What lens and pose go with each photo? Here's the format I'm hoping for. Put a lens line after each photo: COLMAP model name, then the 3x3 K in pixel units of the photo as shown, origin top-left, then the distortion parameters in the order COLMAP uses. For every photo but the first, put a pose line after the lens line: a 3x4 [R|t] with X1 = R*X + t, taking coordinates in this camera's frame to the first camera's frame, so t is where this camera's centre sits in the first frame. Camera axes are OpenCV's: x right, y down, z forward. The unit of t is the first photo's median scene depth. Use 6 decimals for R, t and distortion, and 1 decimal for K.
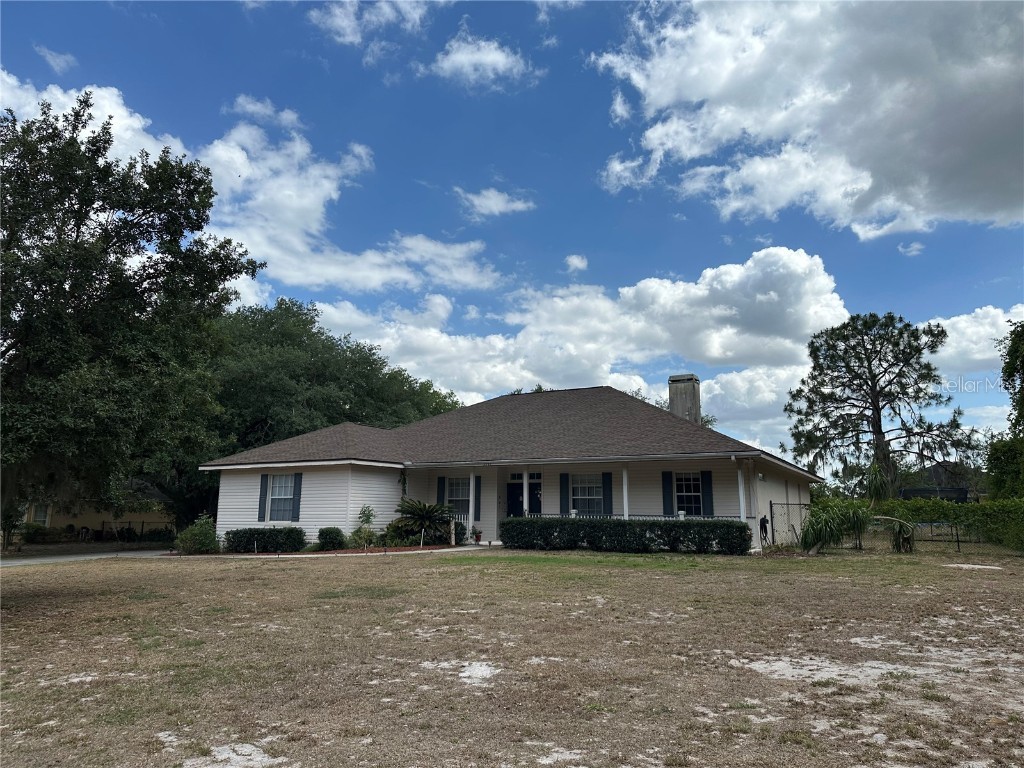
lens RADIAL K [[709.2, 0, 510.9], [0, 709.2, 387.1], [0, 0, 1]] dist [0.173458, -0.295900]
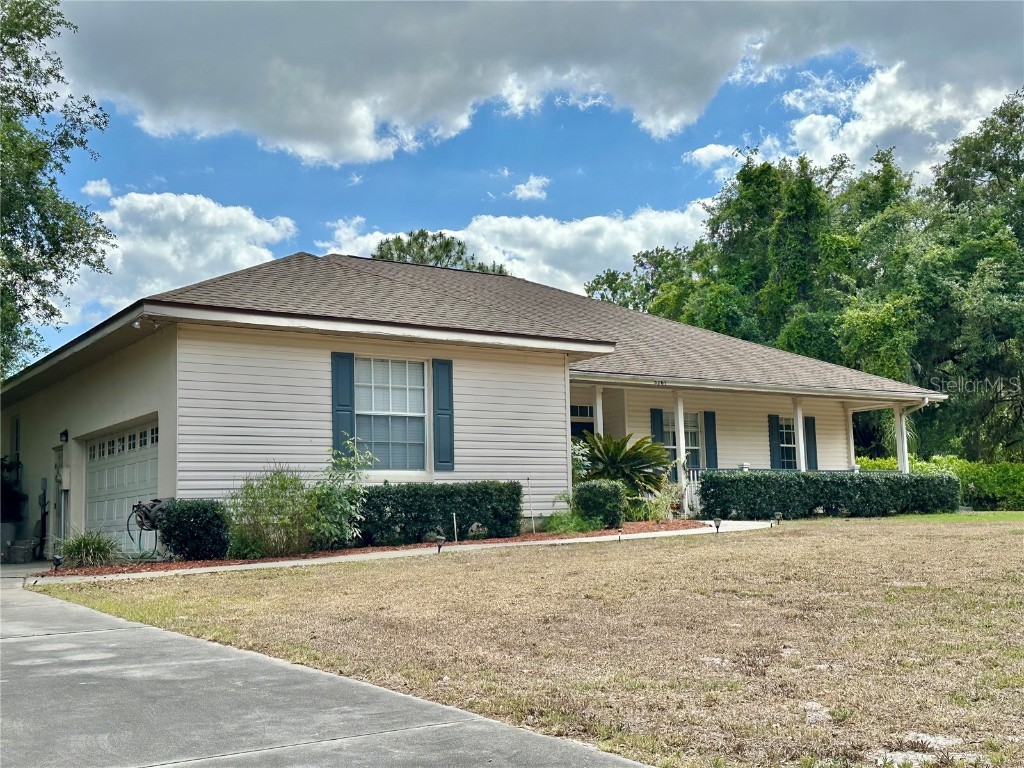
lens RADIAL K [[1136.0, 0, 510.4], [0, 1136.0, 391.1], [0, 0, 1]] dist [0.208584, -0.430231]
pose [[0.443297, 0.088108, 0.892034, -0.782828], [-0.127215, 0.991268, -0.034690, 0.138859], [-0.887302, -0.098102, 0.450635, 0.584345]]
